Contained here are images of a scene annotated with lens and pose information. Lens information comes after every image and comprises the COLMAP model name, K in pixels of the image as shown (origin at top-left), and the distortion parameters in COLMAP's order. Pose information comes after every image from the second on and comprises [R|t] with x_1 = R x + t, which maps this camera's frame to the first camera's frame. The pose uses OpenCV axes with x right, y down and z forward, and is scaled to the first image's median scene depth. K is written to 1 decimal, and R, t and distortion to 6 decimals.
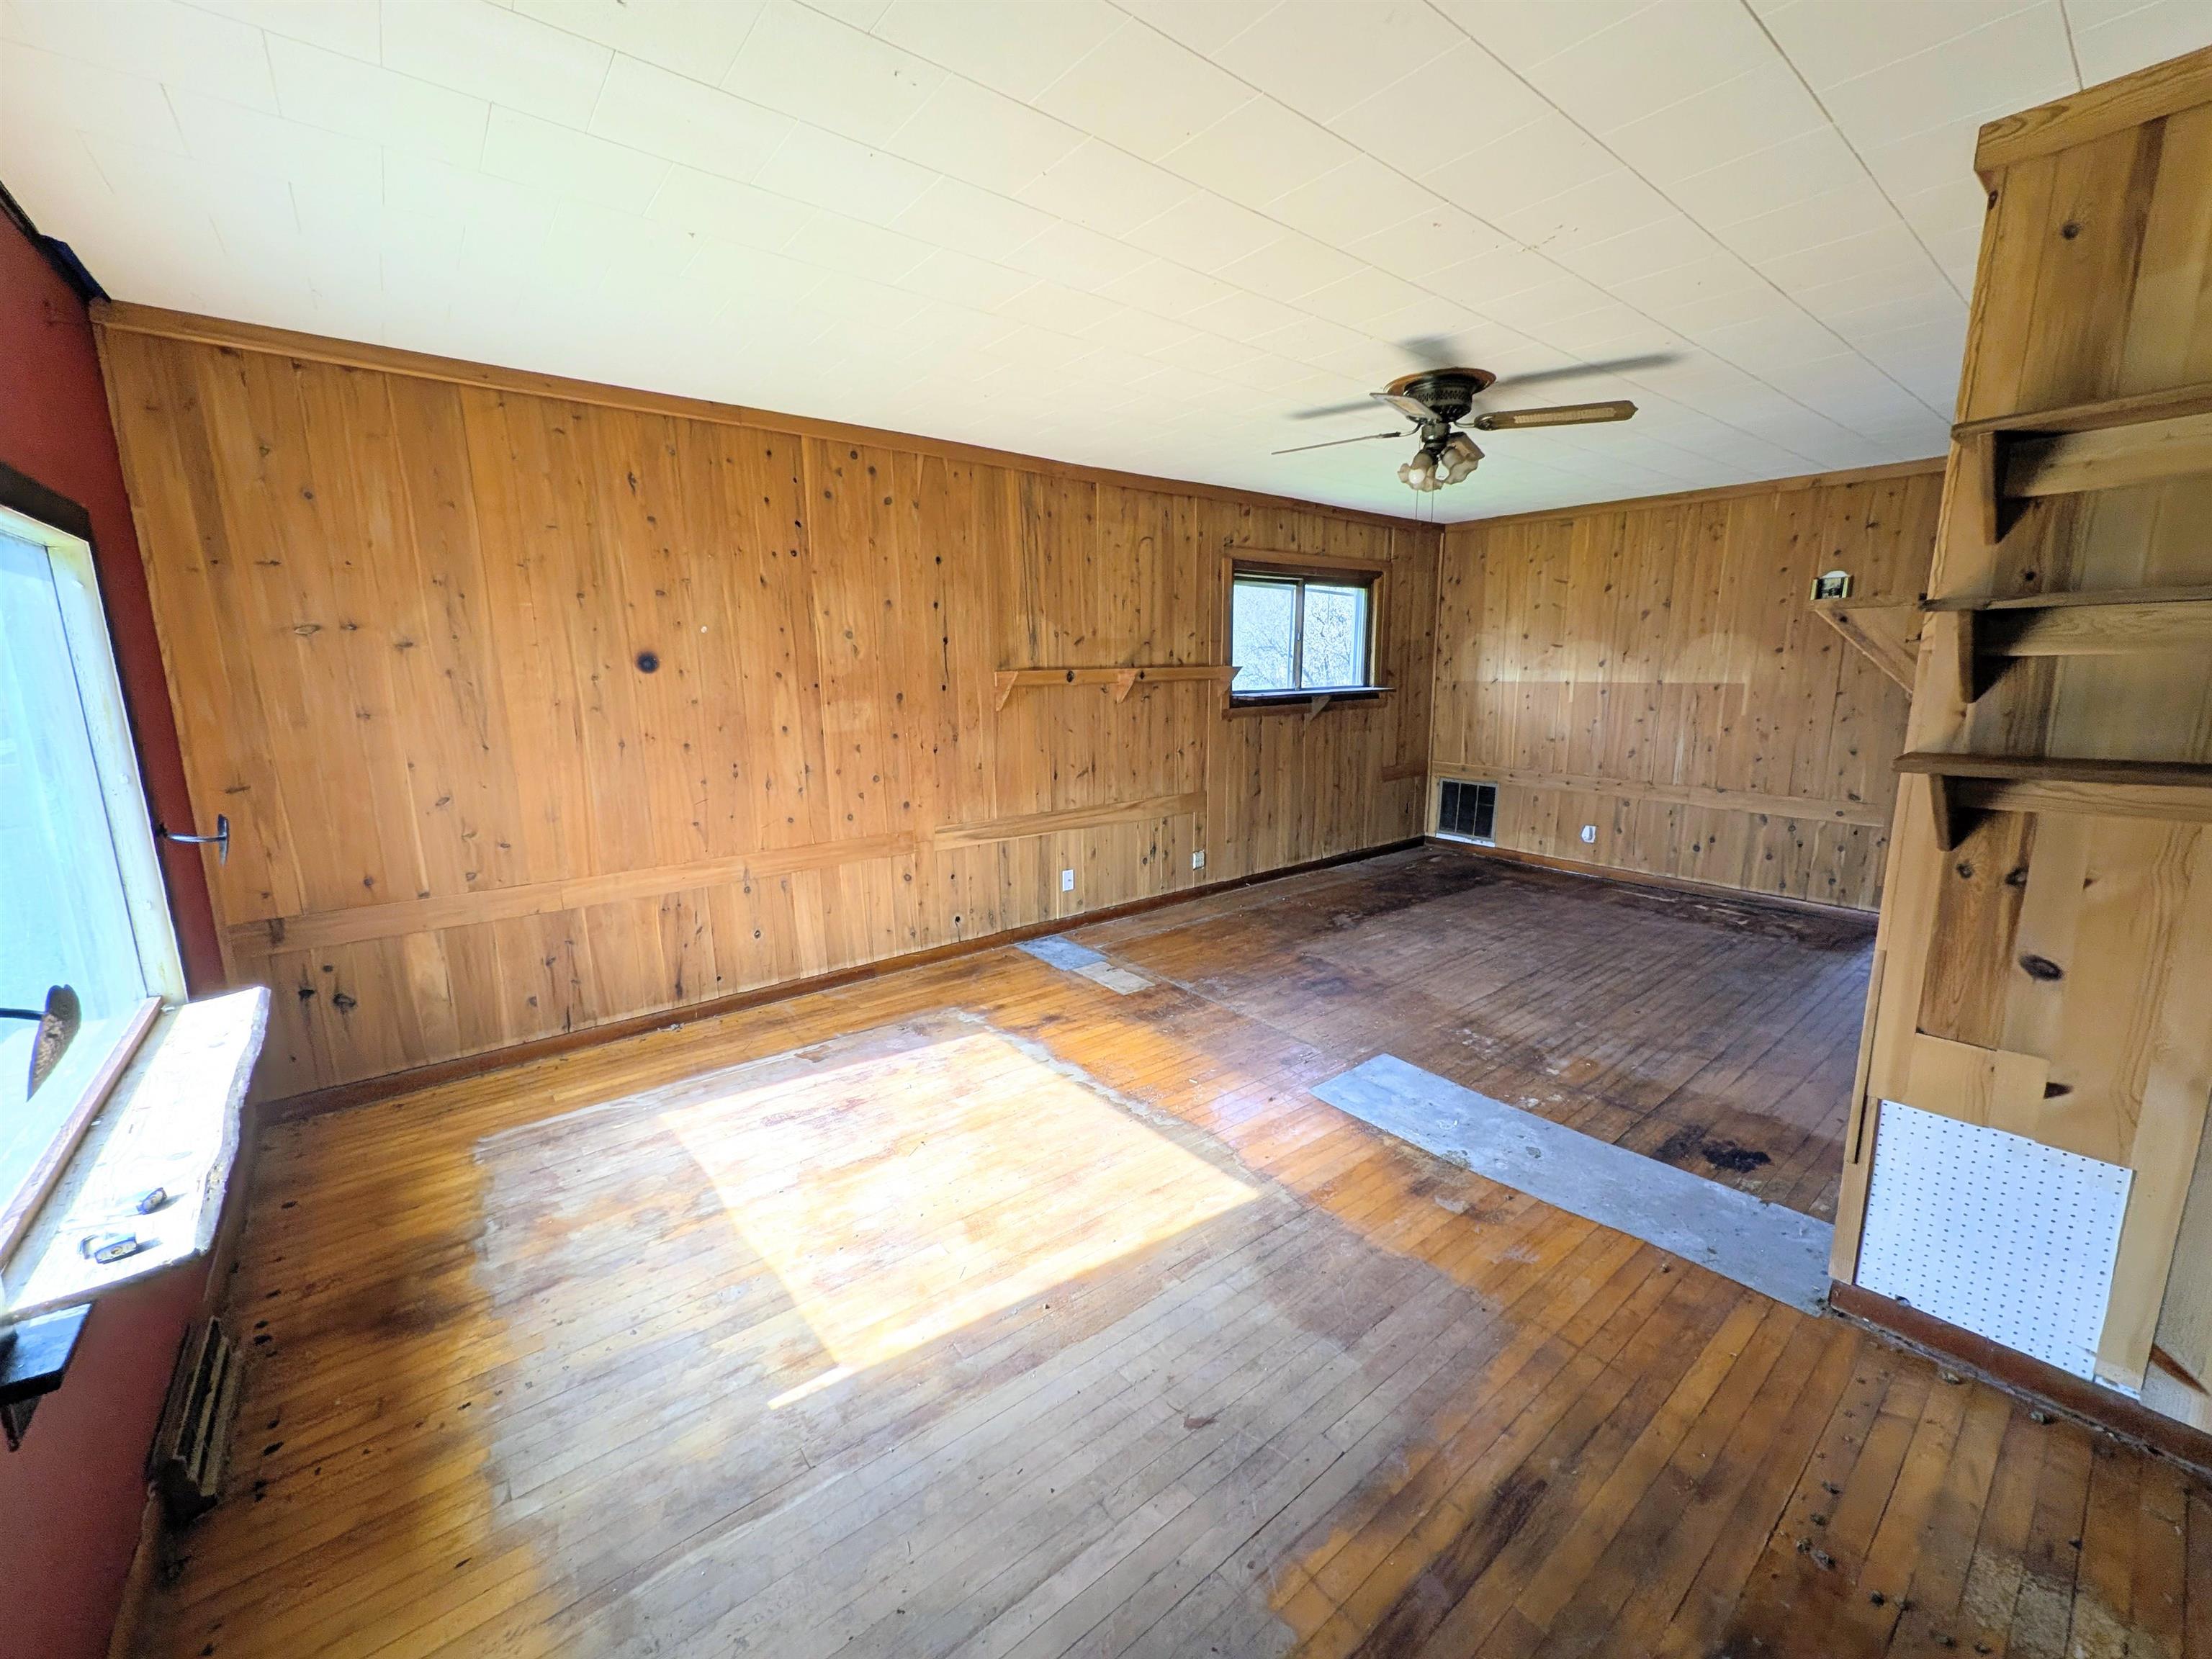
lens RADIAL K [[879.2, 0, 1116.8], [0, 879.2, 825.0], [0, 0, 1]] dist [0.002400, -0.000373]
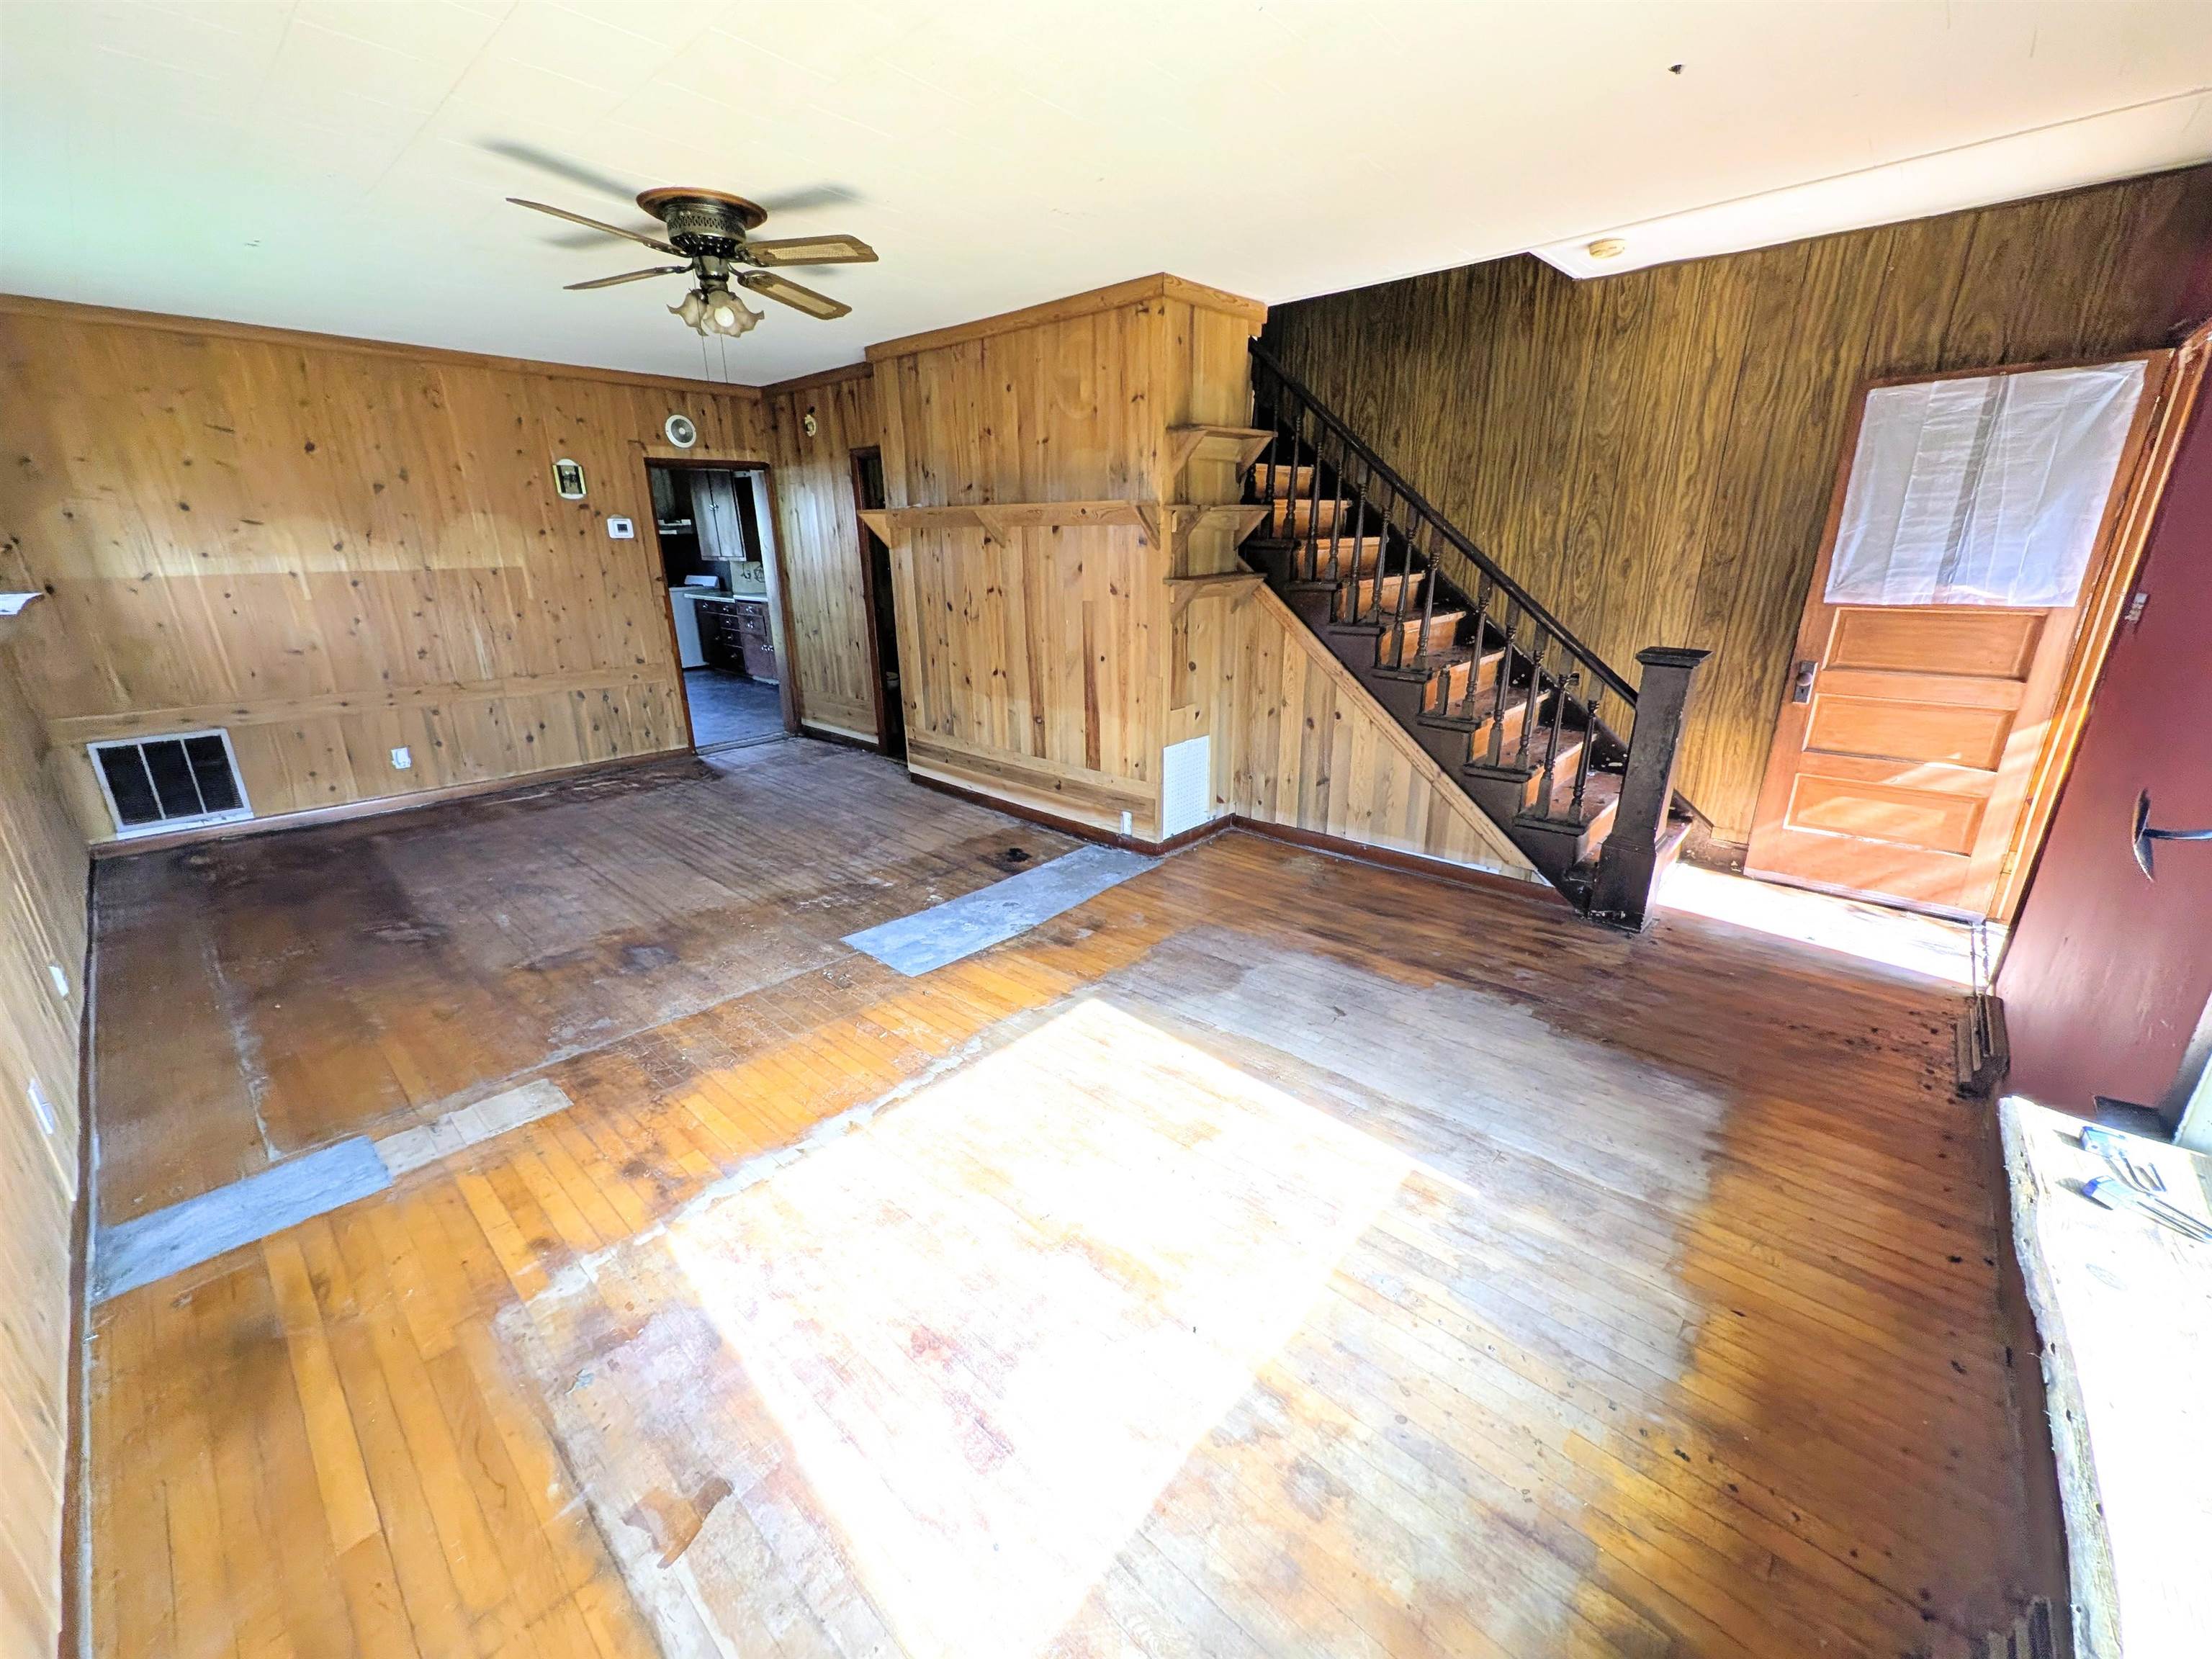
lens RADIAL K [[879.2, 0, 1114.5], [0, 879.2, 829.9], [0, 0, 1]] dist [0.002400, -0.000373]
pose [[-0.156143, -0.301356, 0.940640, -0.588168], [0.190529, 0.925246, 0.328052, -0.113250], [-0.969184, 0.230443, -0.087054, 0.679989]]
